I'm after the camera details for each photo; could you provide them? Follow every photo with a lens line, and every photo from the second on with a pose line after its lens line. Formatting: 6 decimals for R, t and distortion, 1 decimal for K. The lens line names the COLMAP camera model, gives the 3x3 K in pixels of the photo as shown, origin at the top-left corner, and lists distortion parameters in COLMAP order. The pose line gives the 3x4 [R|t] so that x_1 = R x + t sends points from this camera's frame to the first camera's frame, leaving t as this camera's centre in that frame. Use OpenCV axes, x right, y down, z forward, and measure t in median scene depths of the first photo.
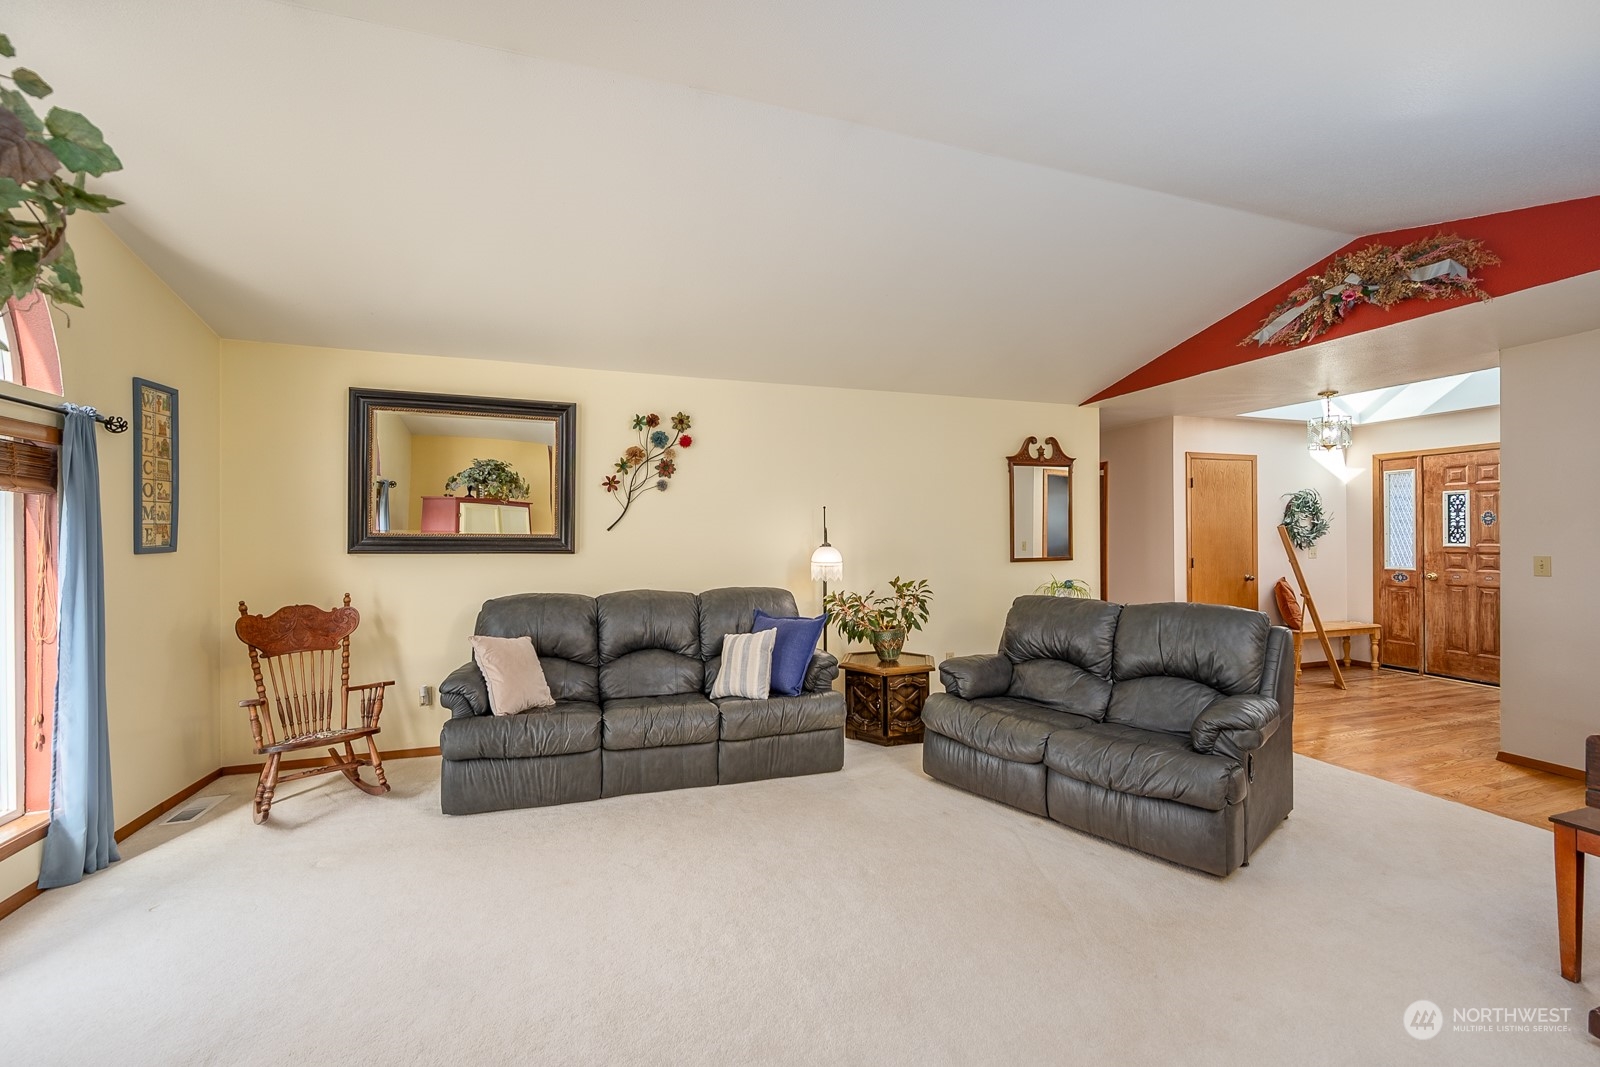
lens RADIAL K [[644.7, 0, 800.0], [0, 644.7, 533.5], [0, 0, 1]] dist [-0.001607, -0.000026]
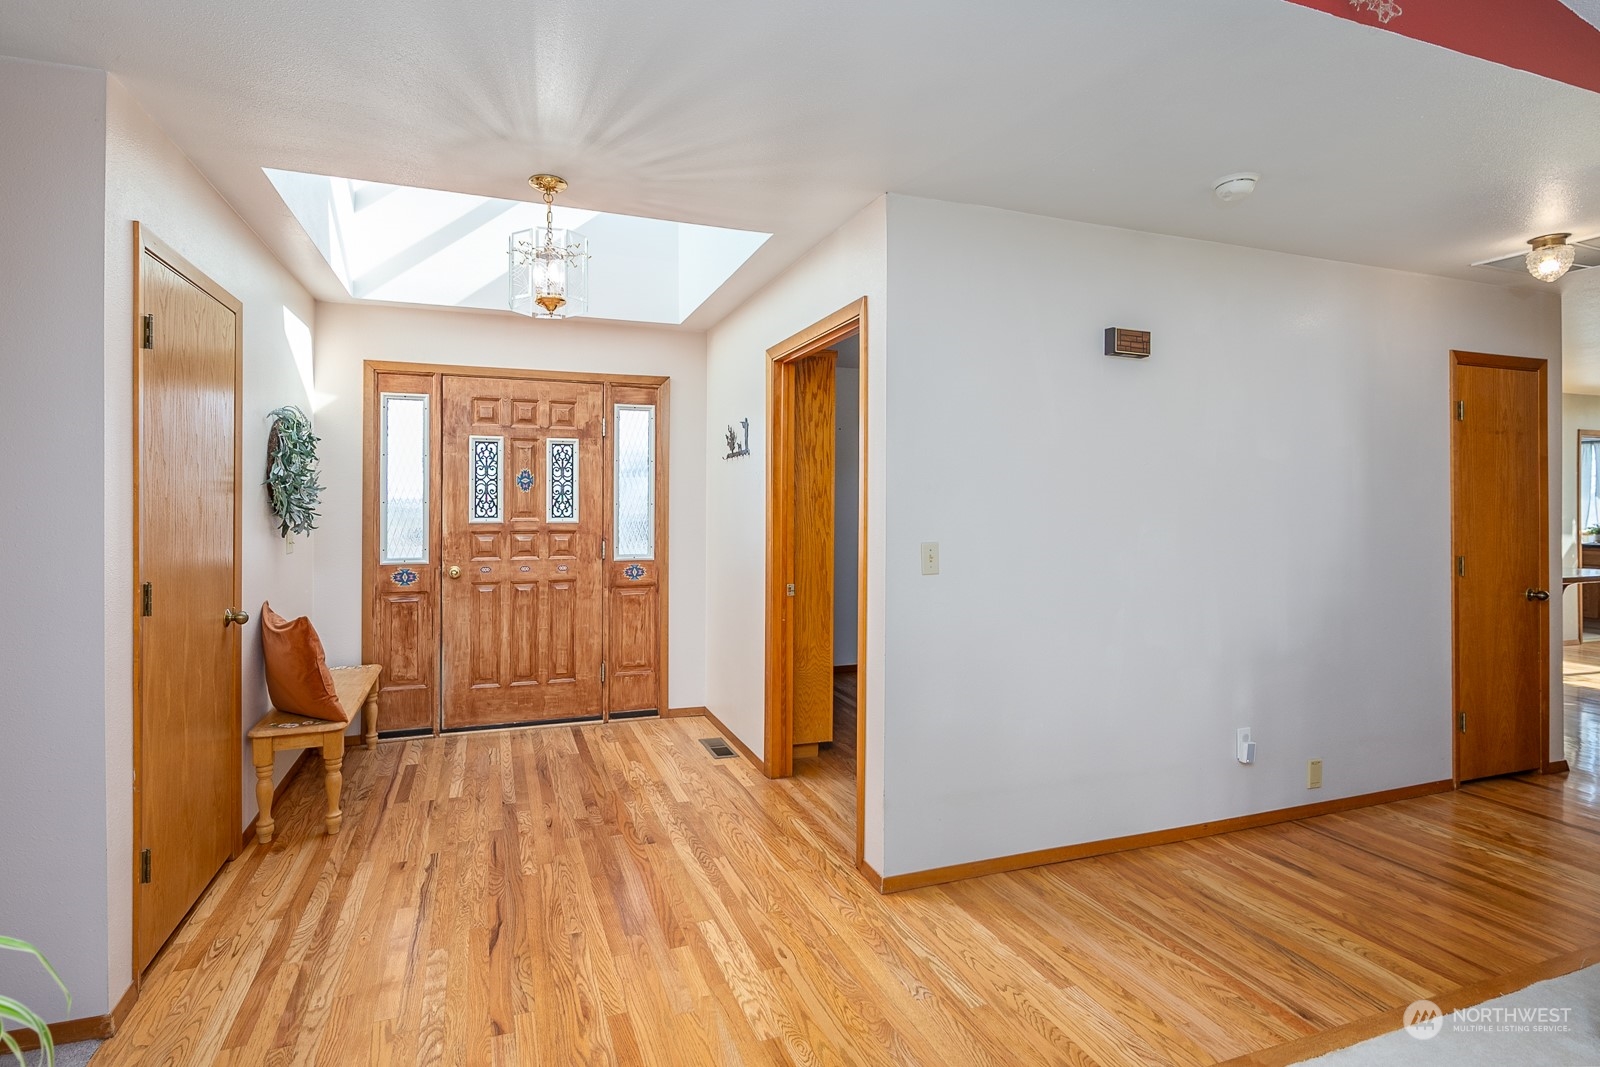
lens RADIAL K [[753.9, 0, 798.2], [0, 753.9, 508.6], [0, 0, 1]] dist [-0.000095, -0.000068]
pose [[-0.007586, 0.000066, 0.999971, 0.260849], [-0.005181, 0.999987, -0.000106, 0.004593], [-0.999958, -0.005182, -0.007586, 0.687086]]
